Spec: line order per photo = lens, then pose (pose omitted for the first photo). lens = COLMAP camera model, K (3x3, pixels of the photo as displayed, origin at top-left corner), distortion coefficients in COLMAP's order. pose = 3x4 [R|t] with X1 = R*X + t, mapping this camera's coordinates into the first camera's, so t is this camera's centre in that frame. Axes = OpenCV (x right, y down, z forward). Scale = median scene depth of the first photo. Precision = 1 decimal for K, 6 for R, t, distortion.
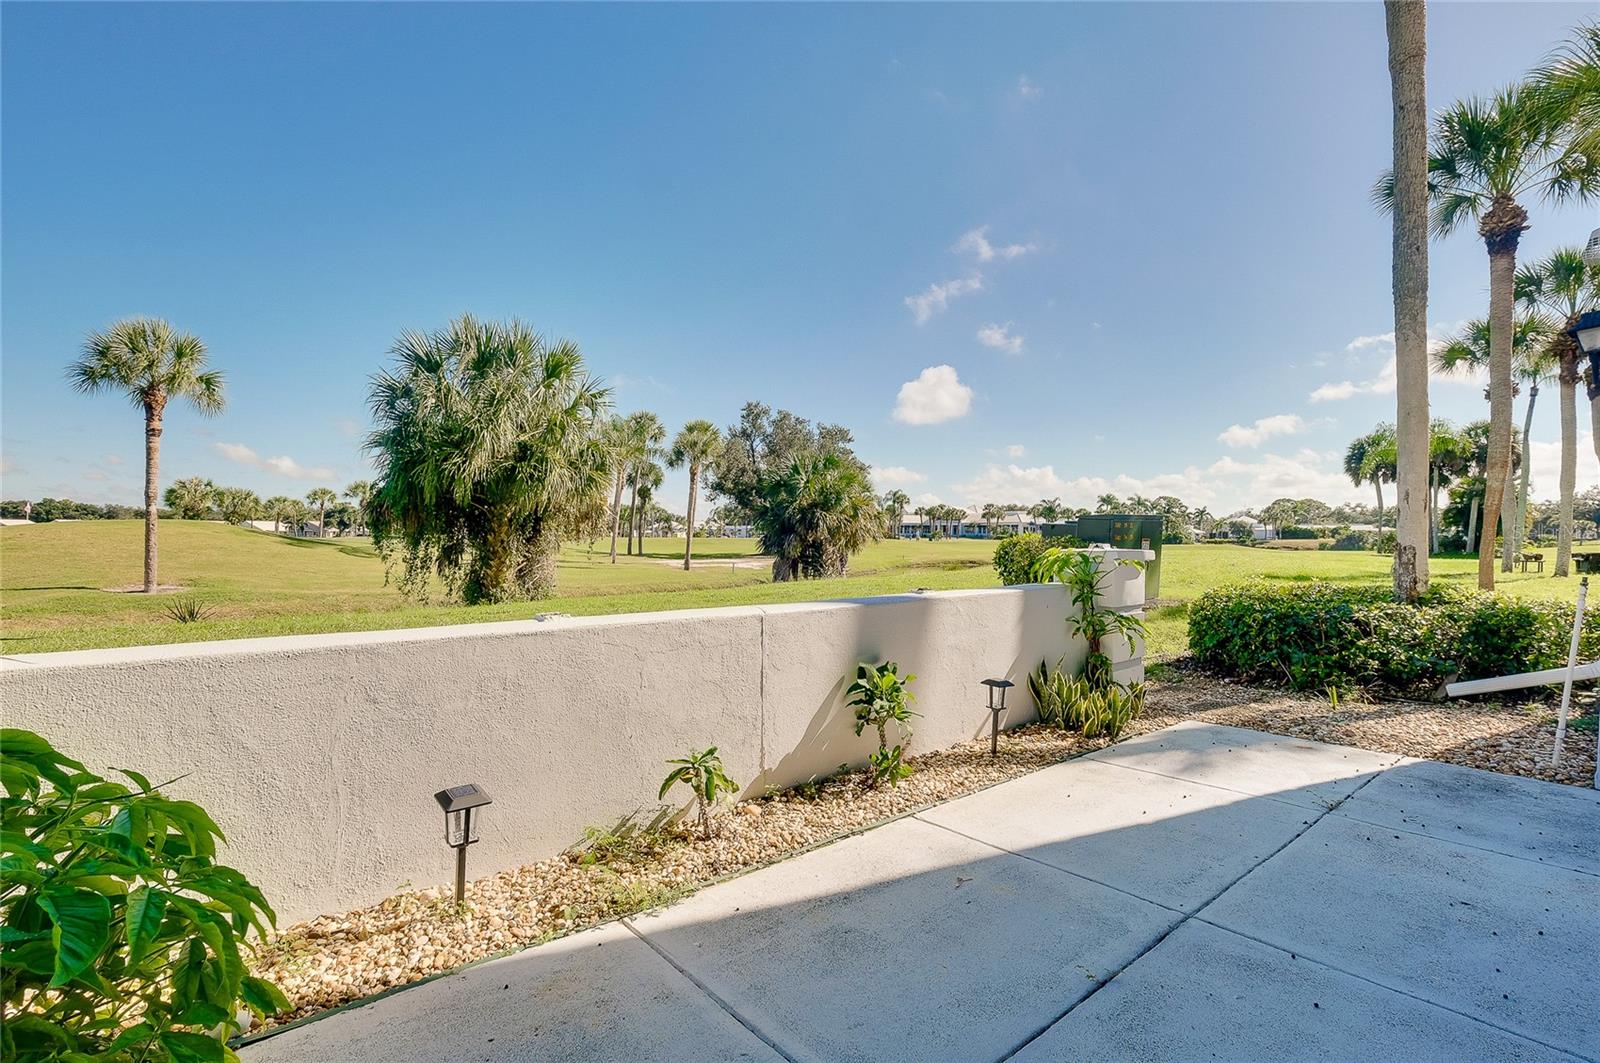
lens RADIAL K [[763.0, 0, 812.2], [0, 763.0, 565.6], [0, 0, 1]] dist [-0.019206, 0.010485]
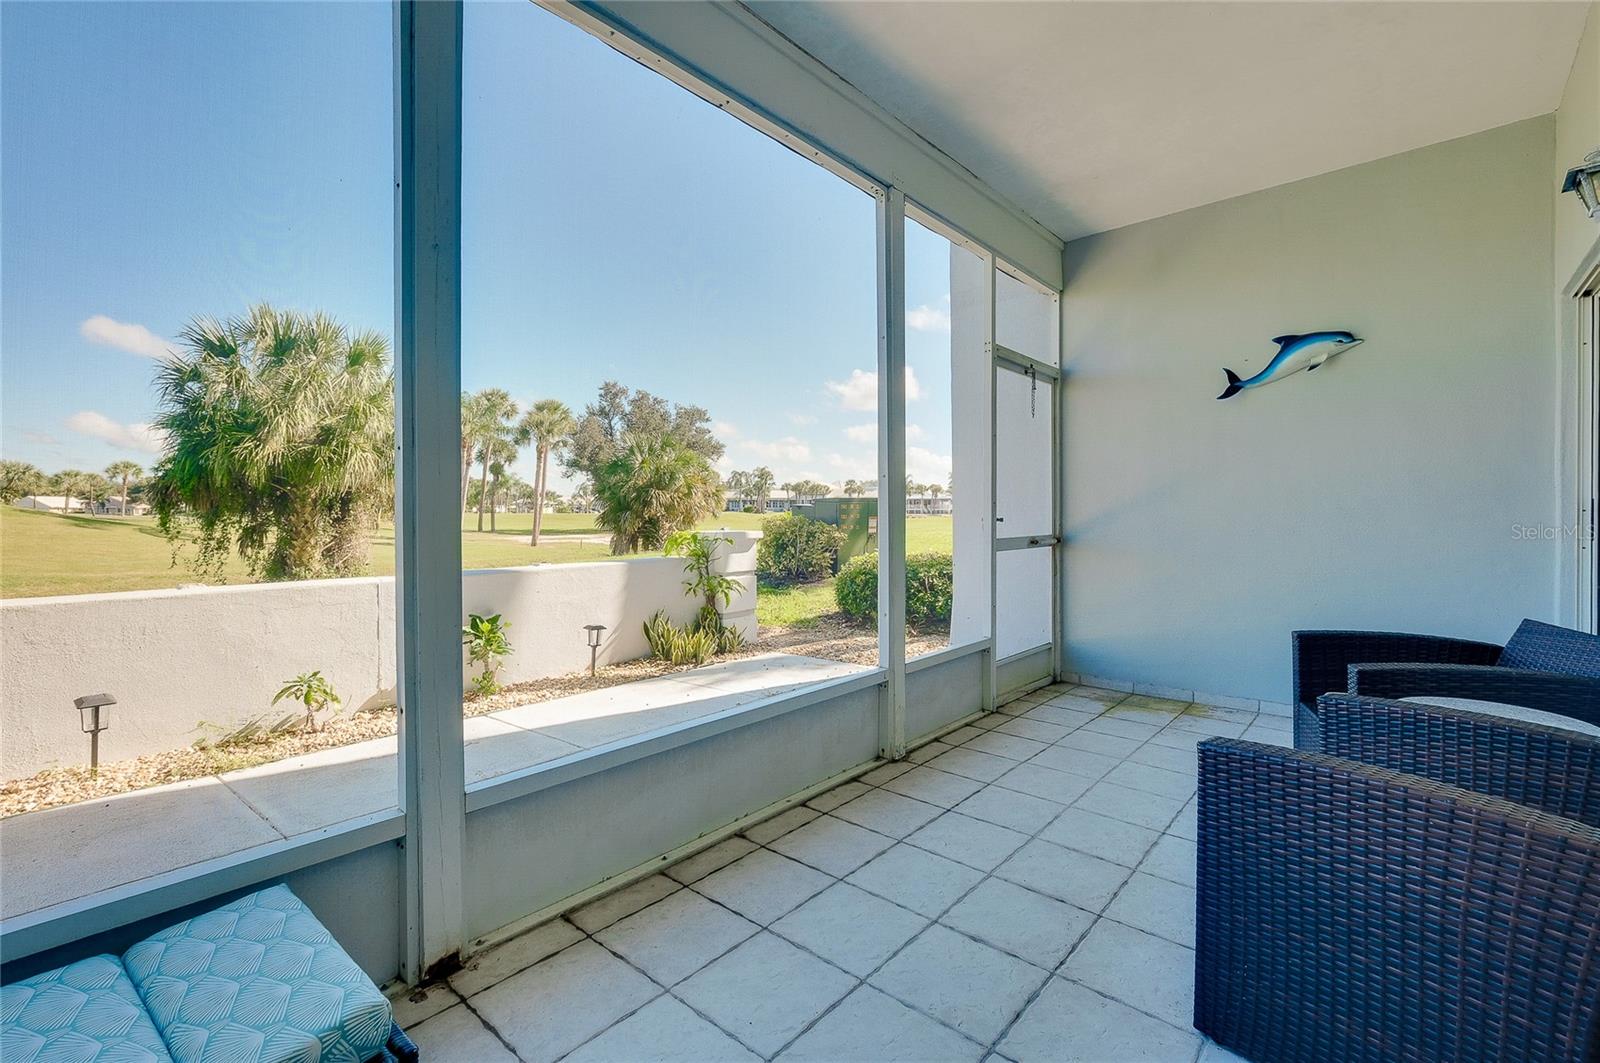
lens RADIAL K [[721.5, 0, 818.4], [0, 721.5, 527.2], [0, 0, 1]] dist [-0.009753, 0.001479]
pose [[0.980993, -0.009999, 0.193784, 0.100633], [0.012981, 0.999816, -0.014121, -0.002193], [-0.193607, 0.016368, 0.980943, -0.103828]]
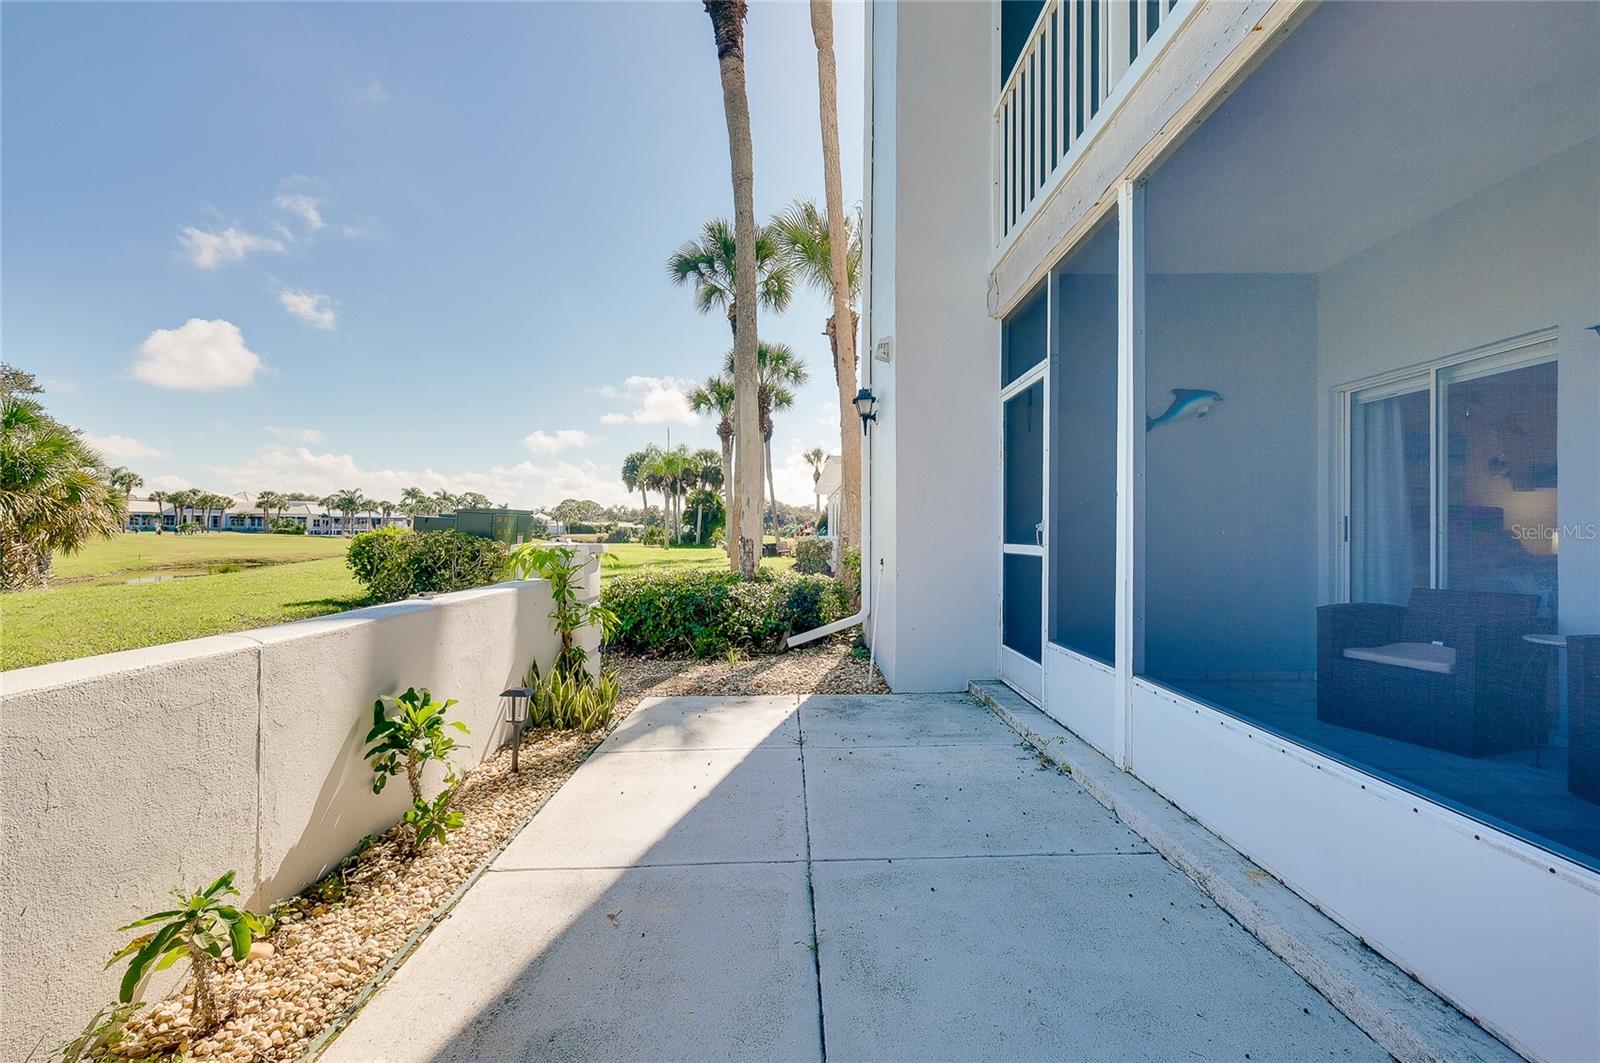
lens RADIAL K [[721.5, 0, 794.6], [0, 721.5, 536.4], [0, 0, 1]] dist [-0.009753, 0.001479]
pose [[0.608463, -0.001426, 0.793581, -0.054552], [0.026048, 0.999495, -0.018175, -0.001669], [-0.793154, 0.031730, 0.608194, 0.049272]]
